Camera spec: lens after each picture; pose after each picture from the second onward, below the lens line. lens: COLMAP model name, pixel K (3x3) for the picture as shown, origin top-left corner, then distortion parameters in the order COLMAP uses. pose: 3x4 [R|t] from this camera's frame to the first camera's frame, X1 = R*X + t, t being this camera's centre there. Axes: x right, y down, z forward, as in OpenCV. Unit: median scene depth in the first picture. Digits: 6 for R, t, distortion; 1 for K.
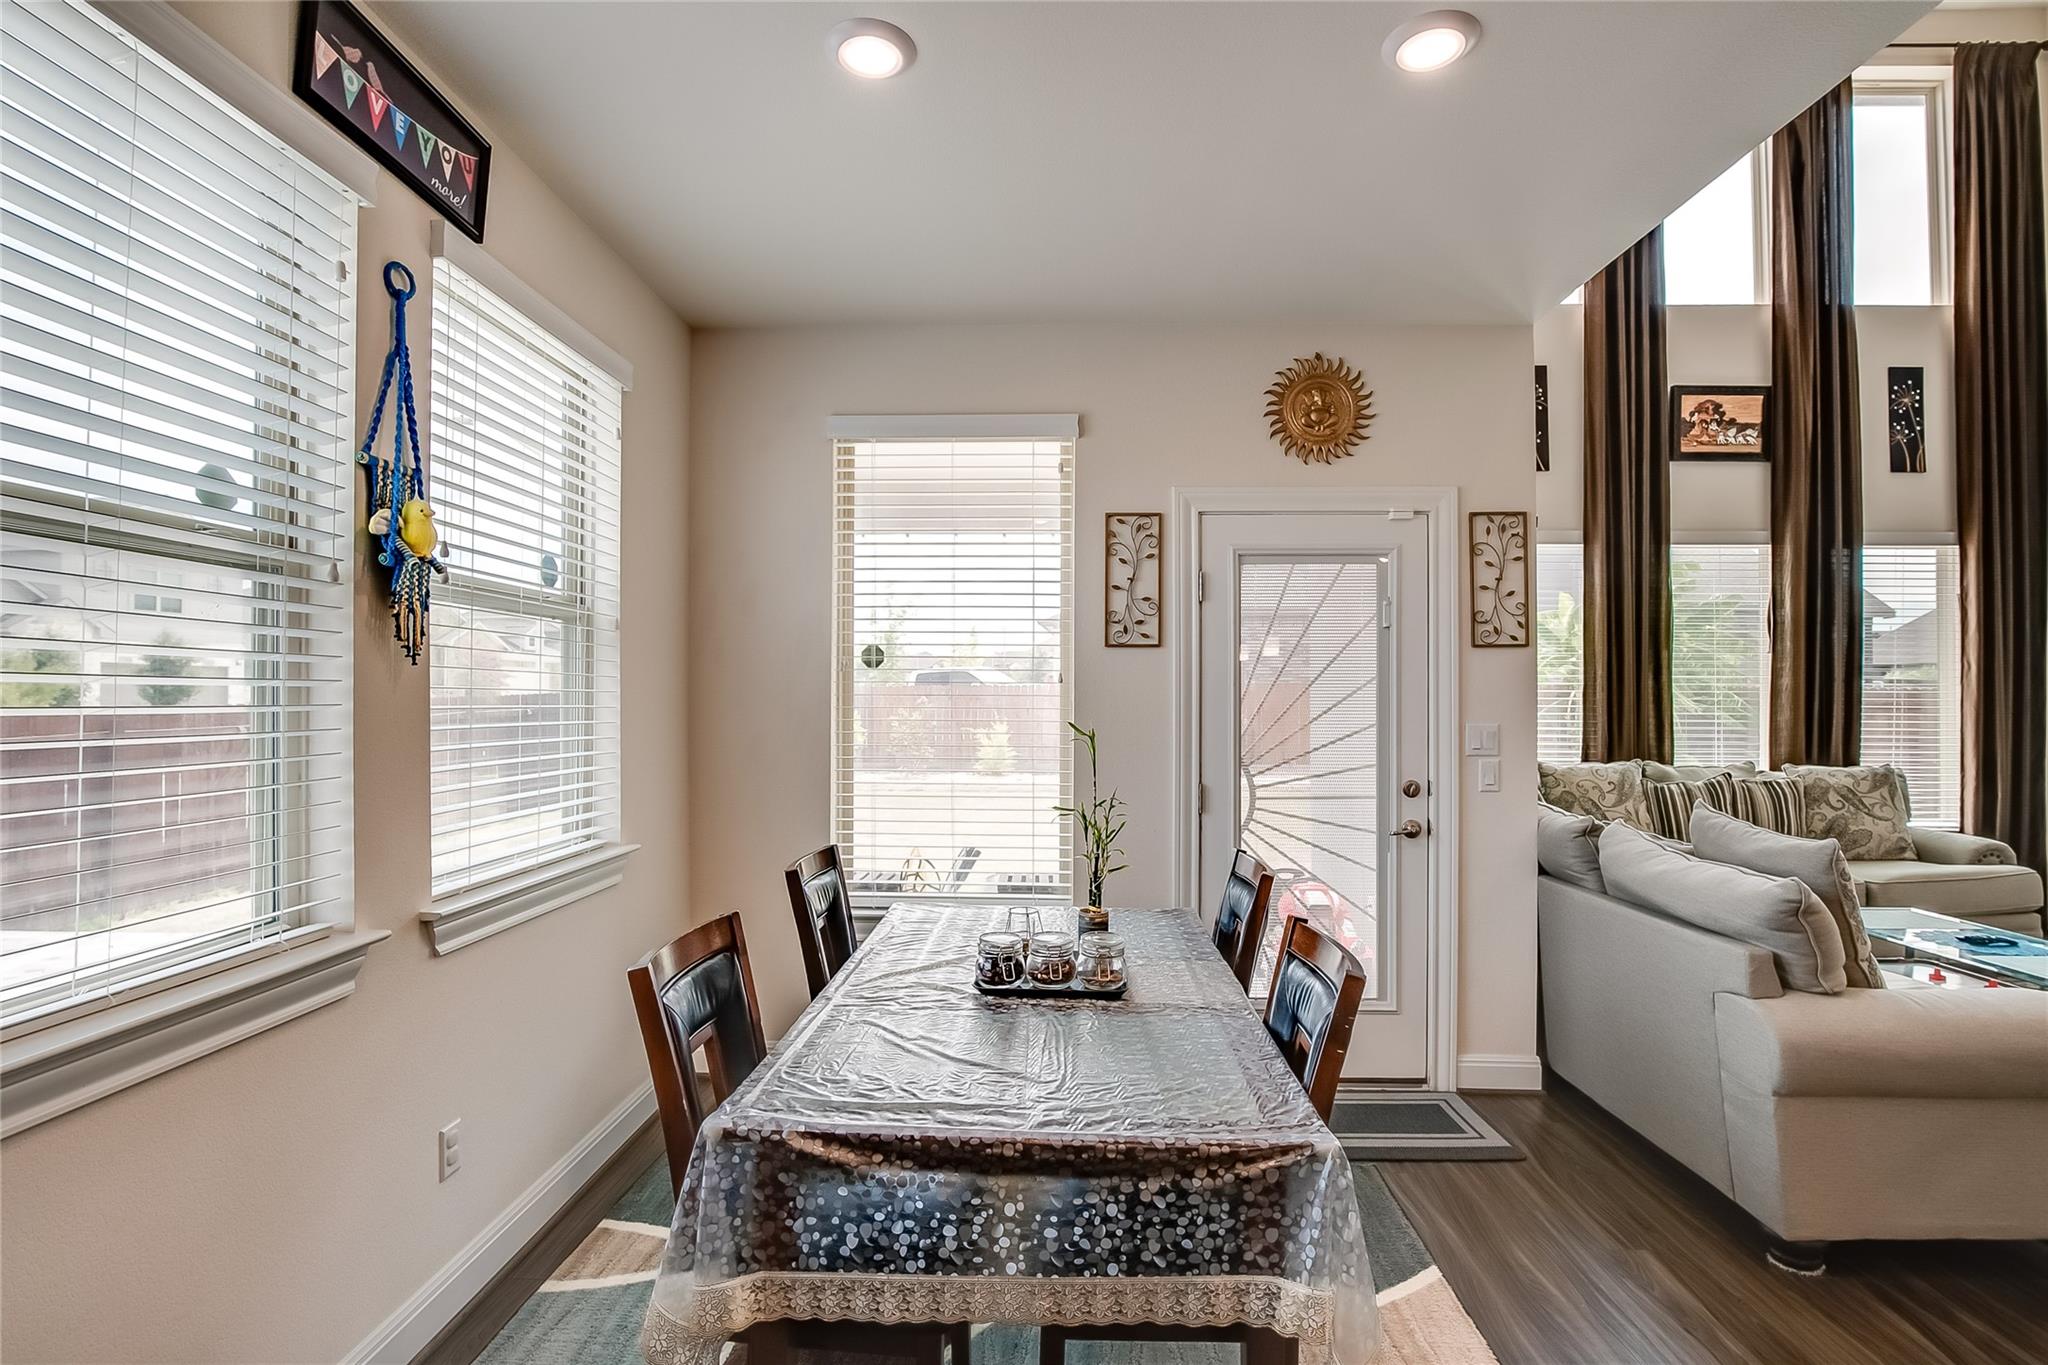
lens RADIAL K [[947.6, 0, 1024.0], [0, 947.6, 682.5], [0, 0, 1]] dist [-0.023993, 0.000095]
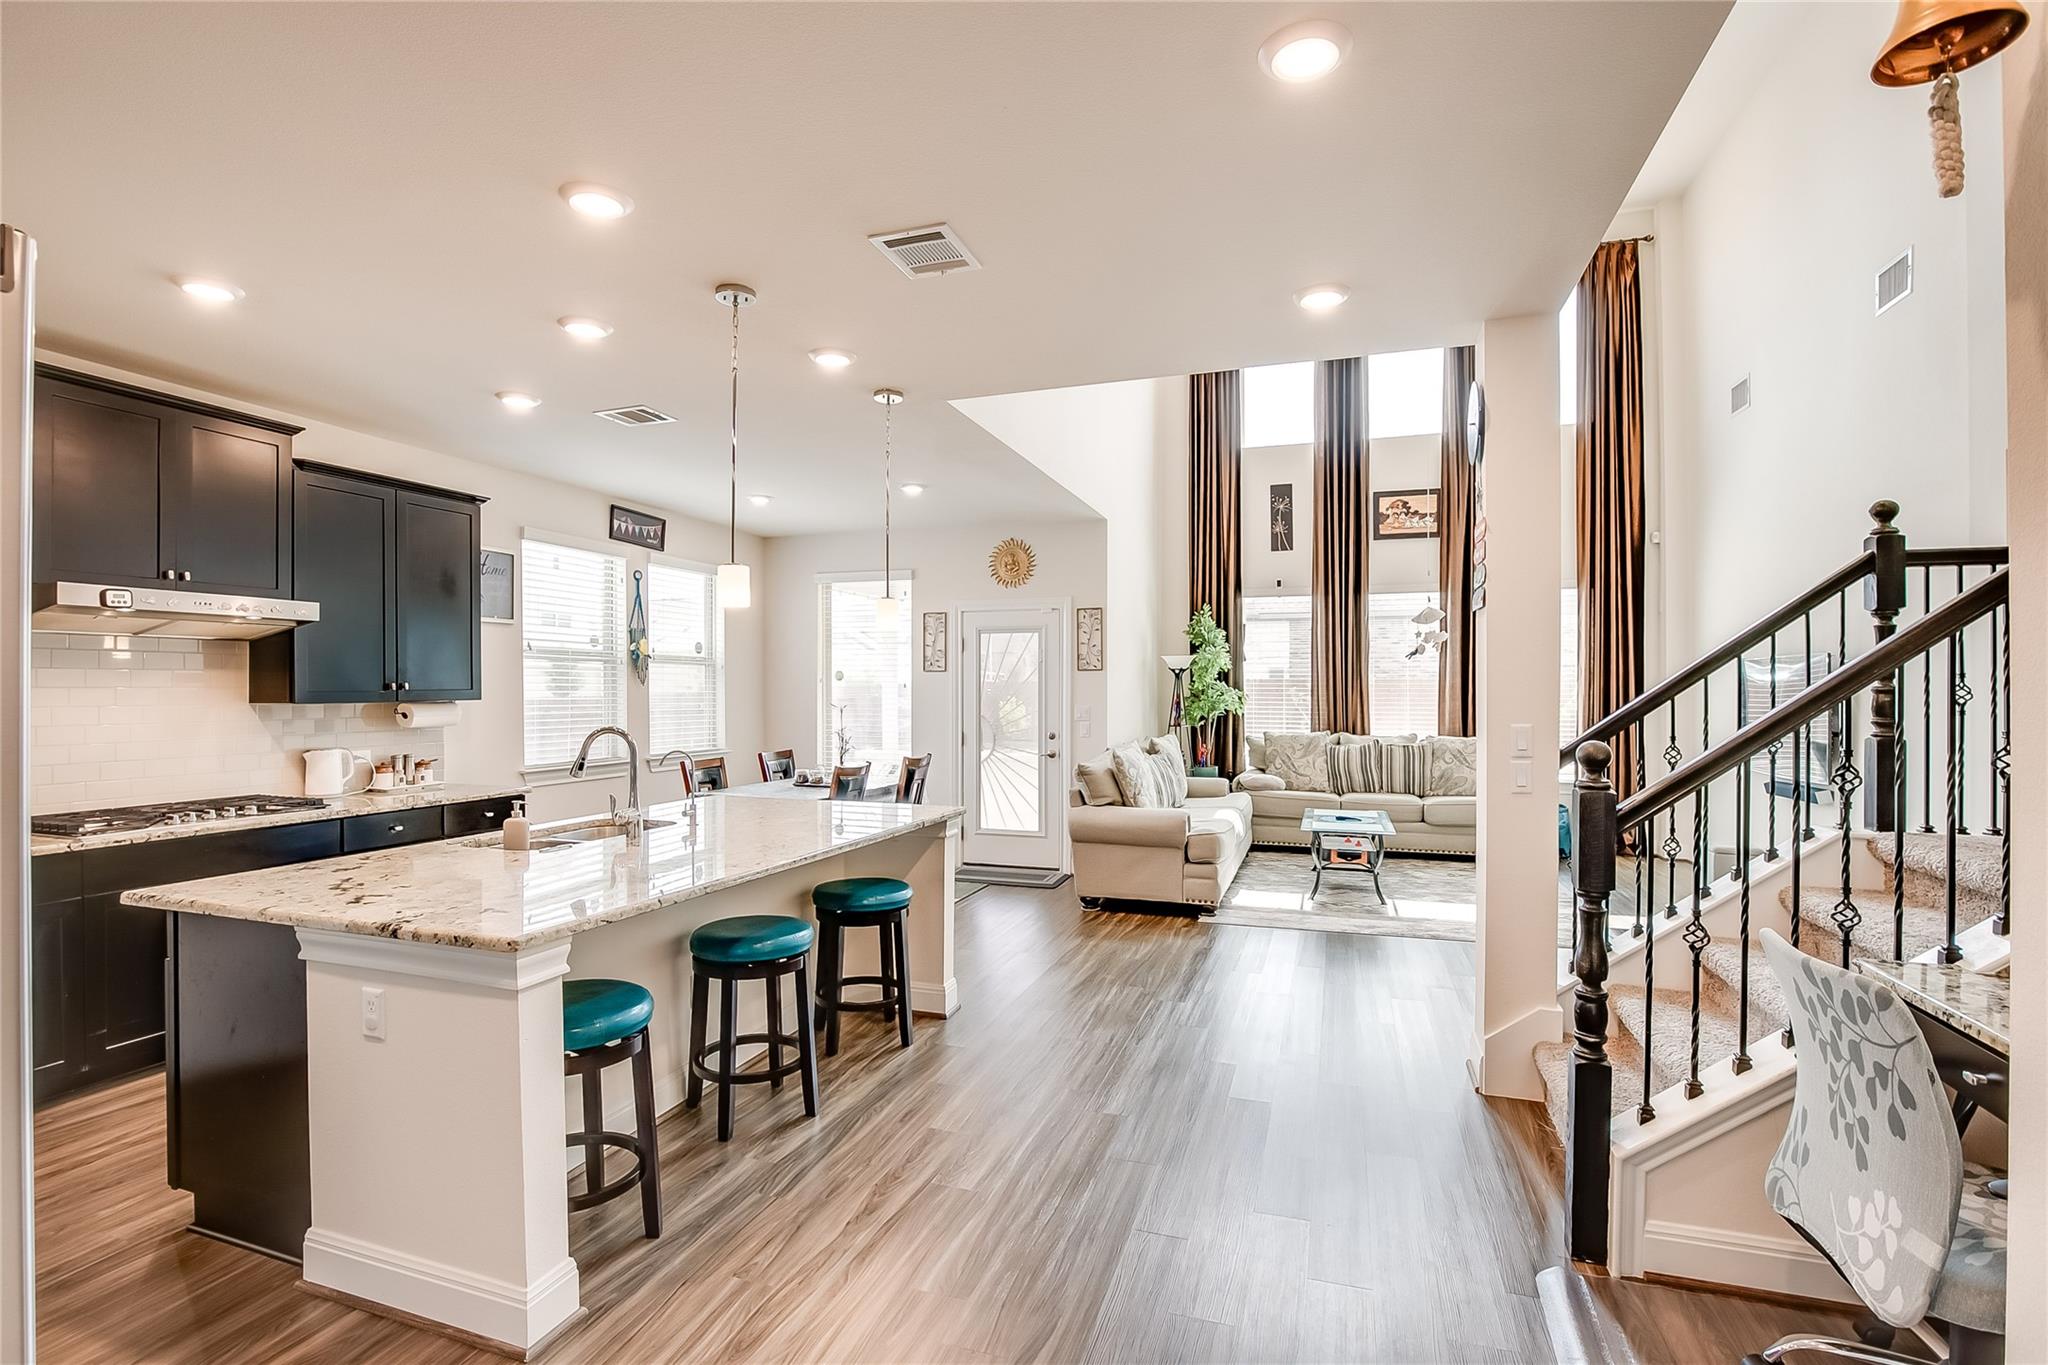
lens RADIAL K [[940.2, 0, 1024.0], [0, 940.2, 682.5], [0, 0, 1]] dist [-0.032412, 0.006686]
pose [[0.960933, -0.004635, -0.276743, 0.939778], [0.006904, 0.999950, 0.007223, -0.026307], [0.276695, -0.008851, 0.960917, -1.095924]]
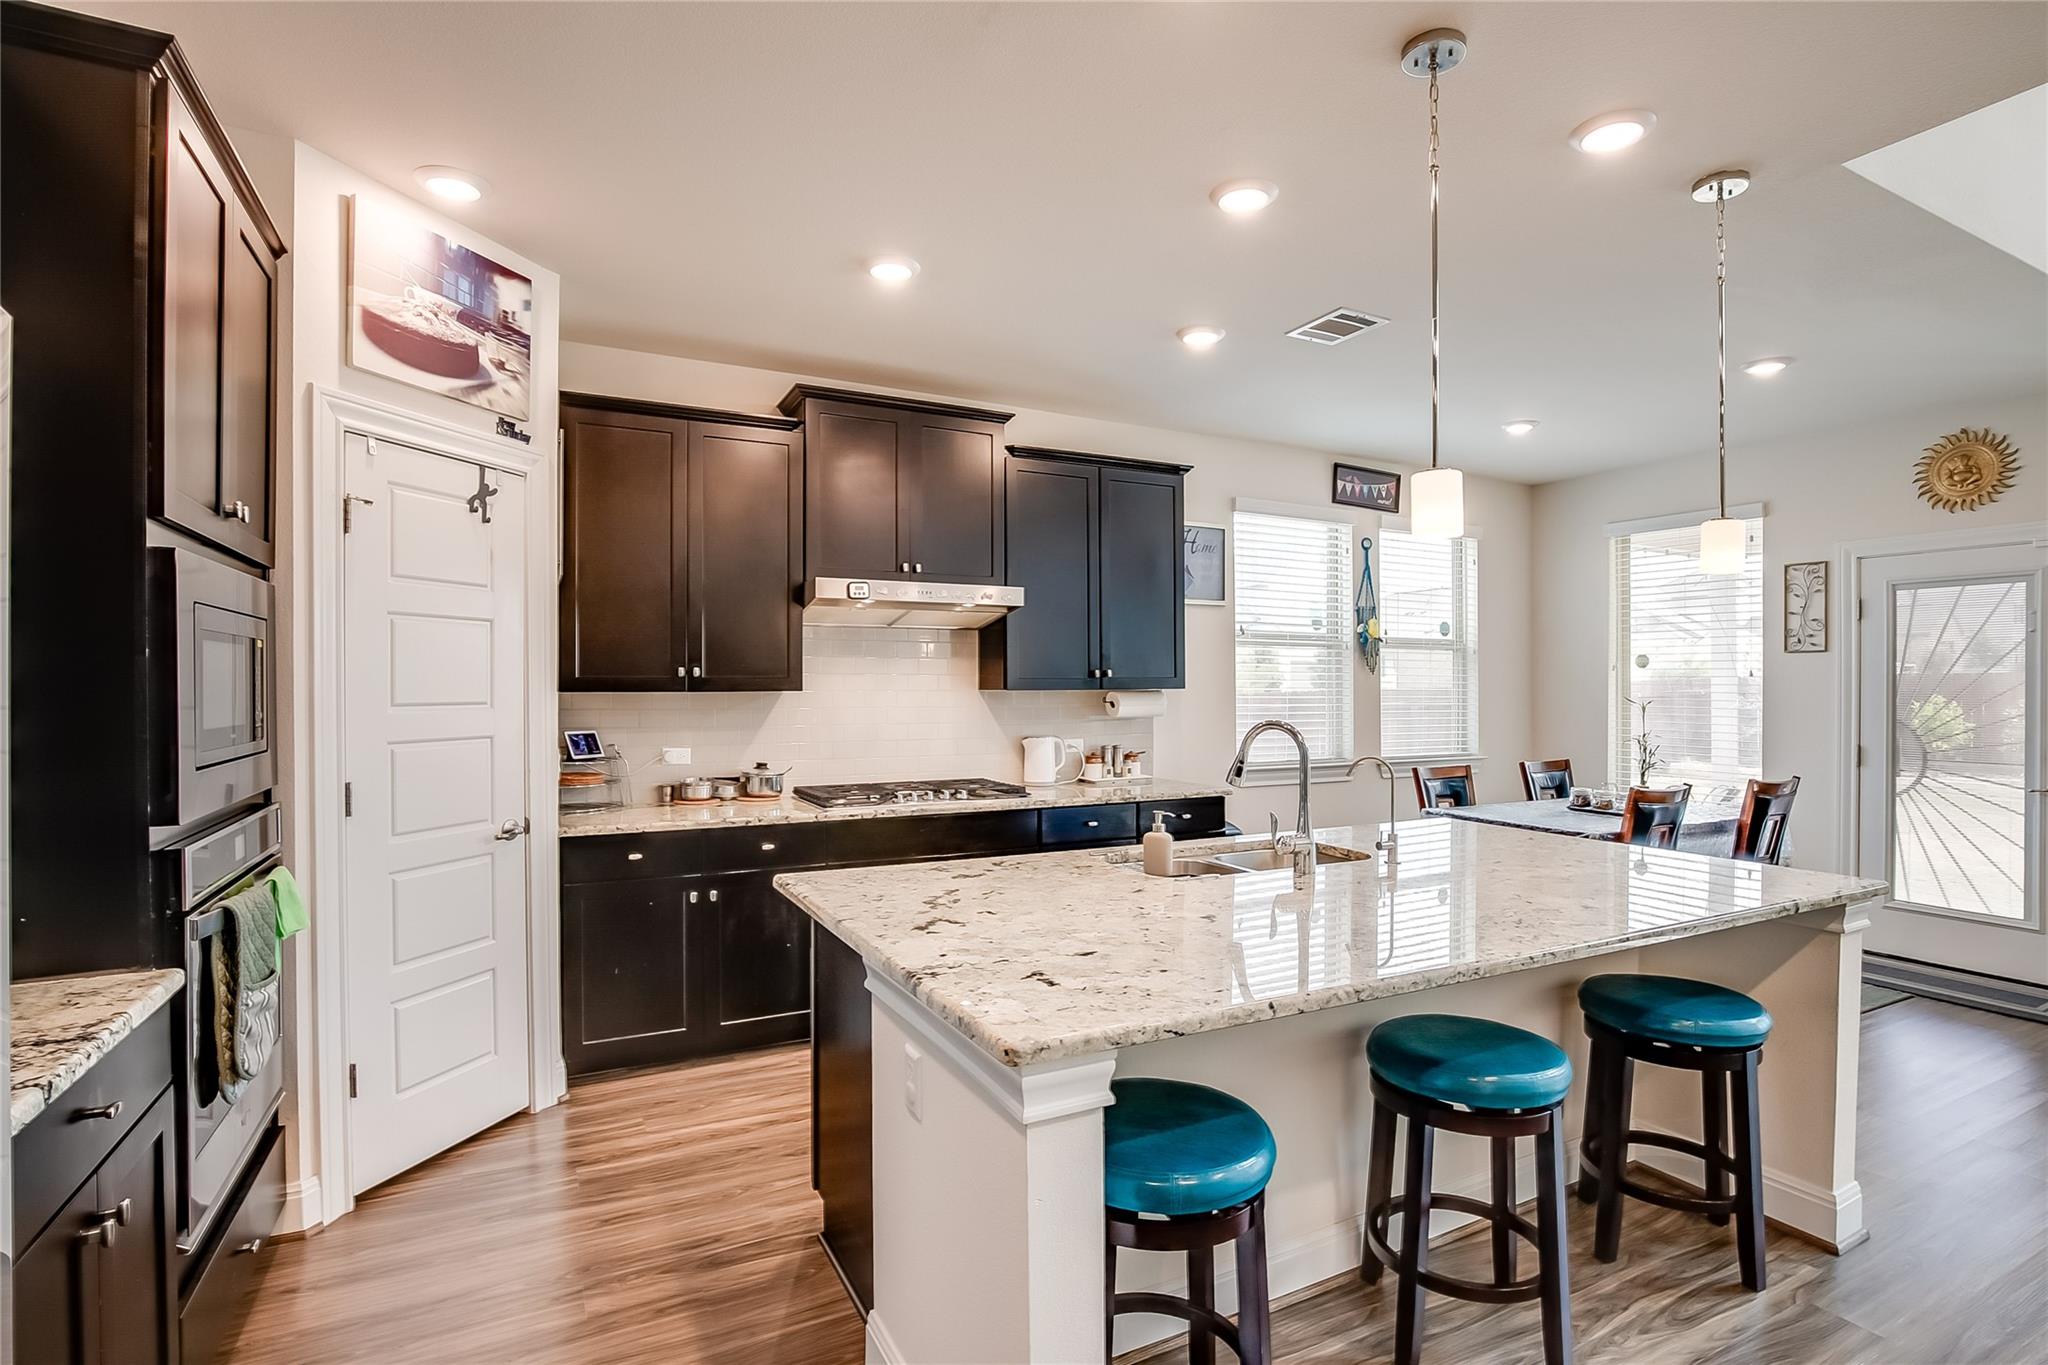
lens RADIAL K [[983.5, 0, 1019.7], [0, 983.5, 687.6], [0, 0, 1]] dist [-0.035861, 0.008946]
pose [[0.497063, 0.001217, -0.867713, 0.817203], [0.012464, 0.999886, 0.008543, -0.010789], [0.867625, -0.015061, 0.496991, -0.830414]]
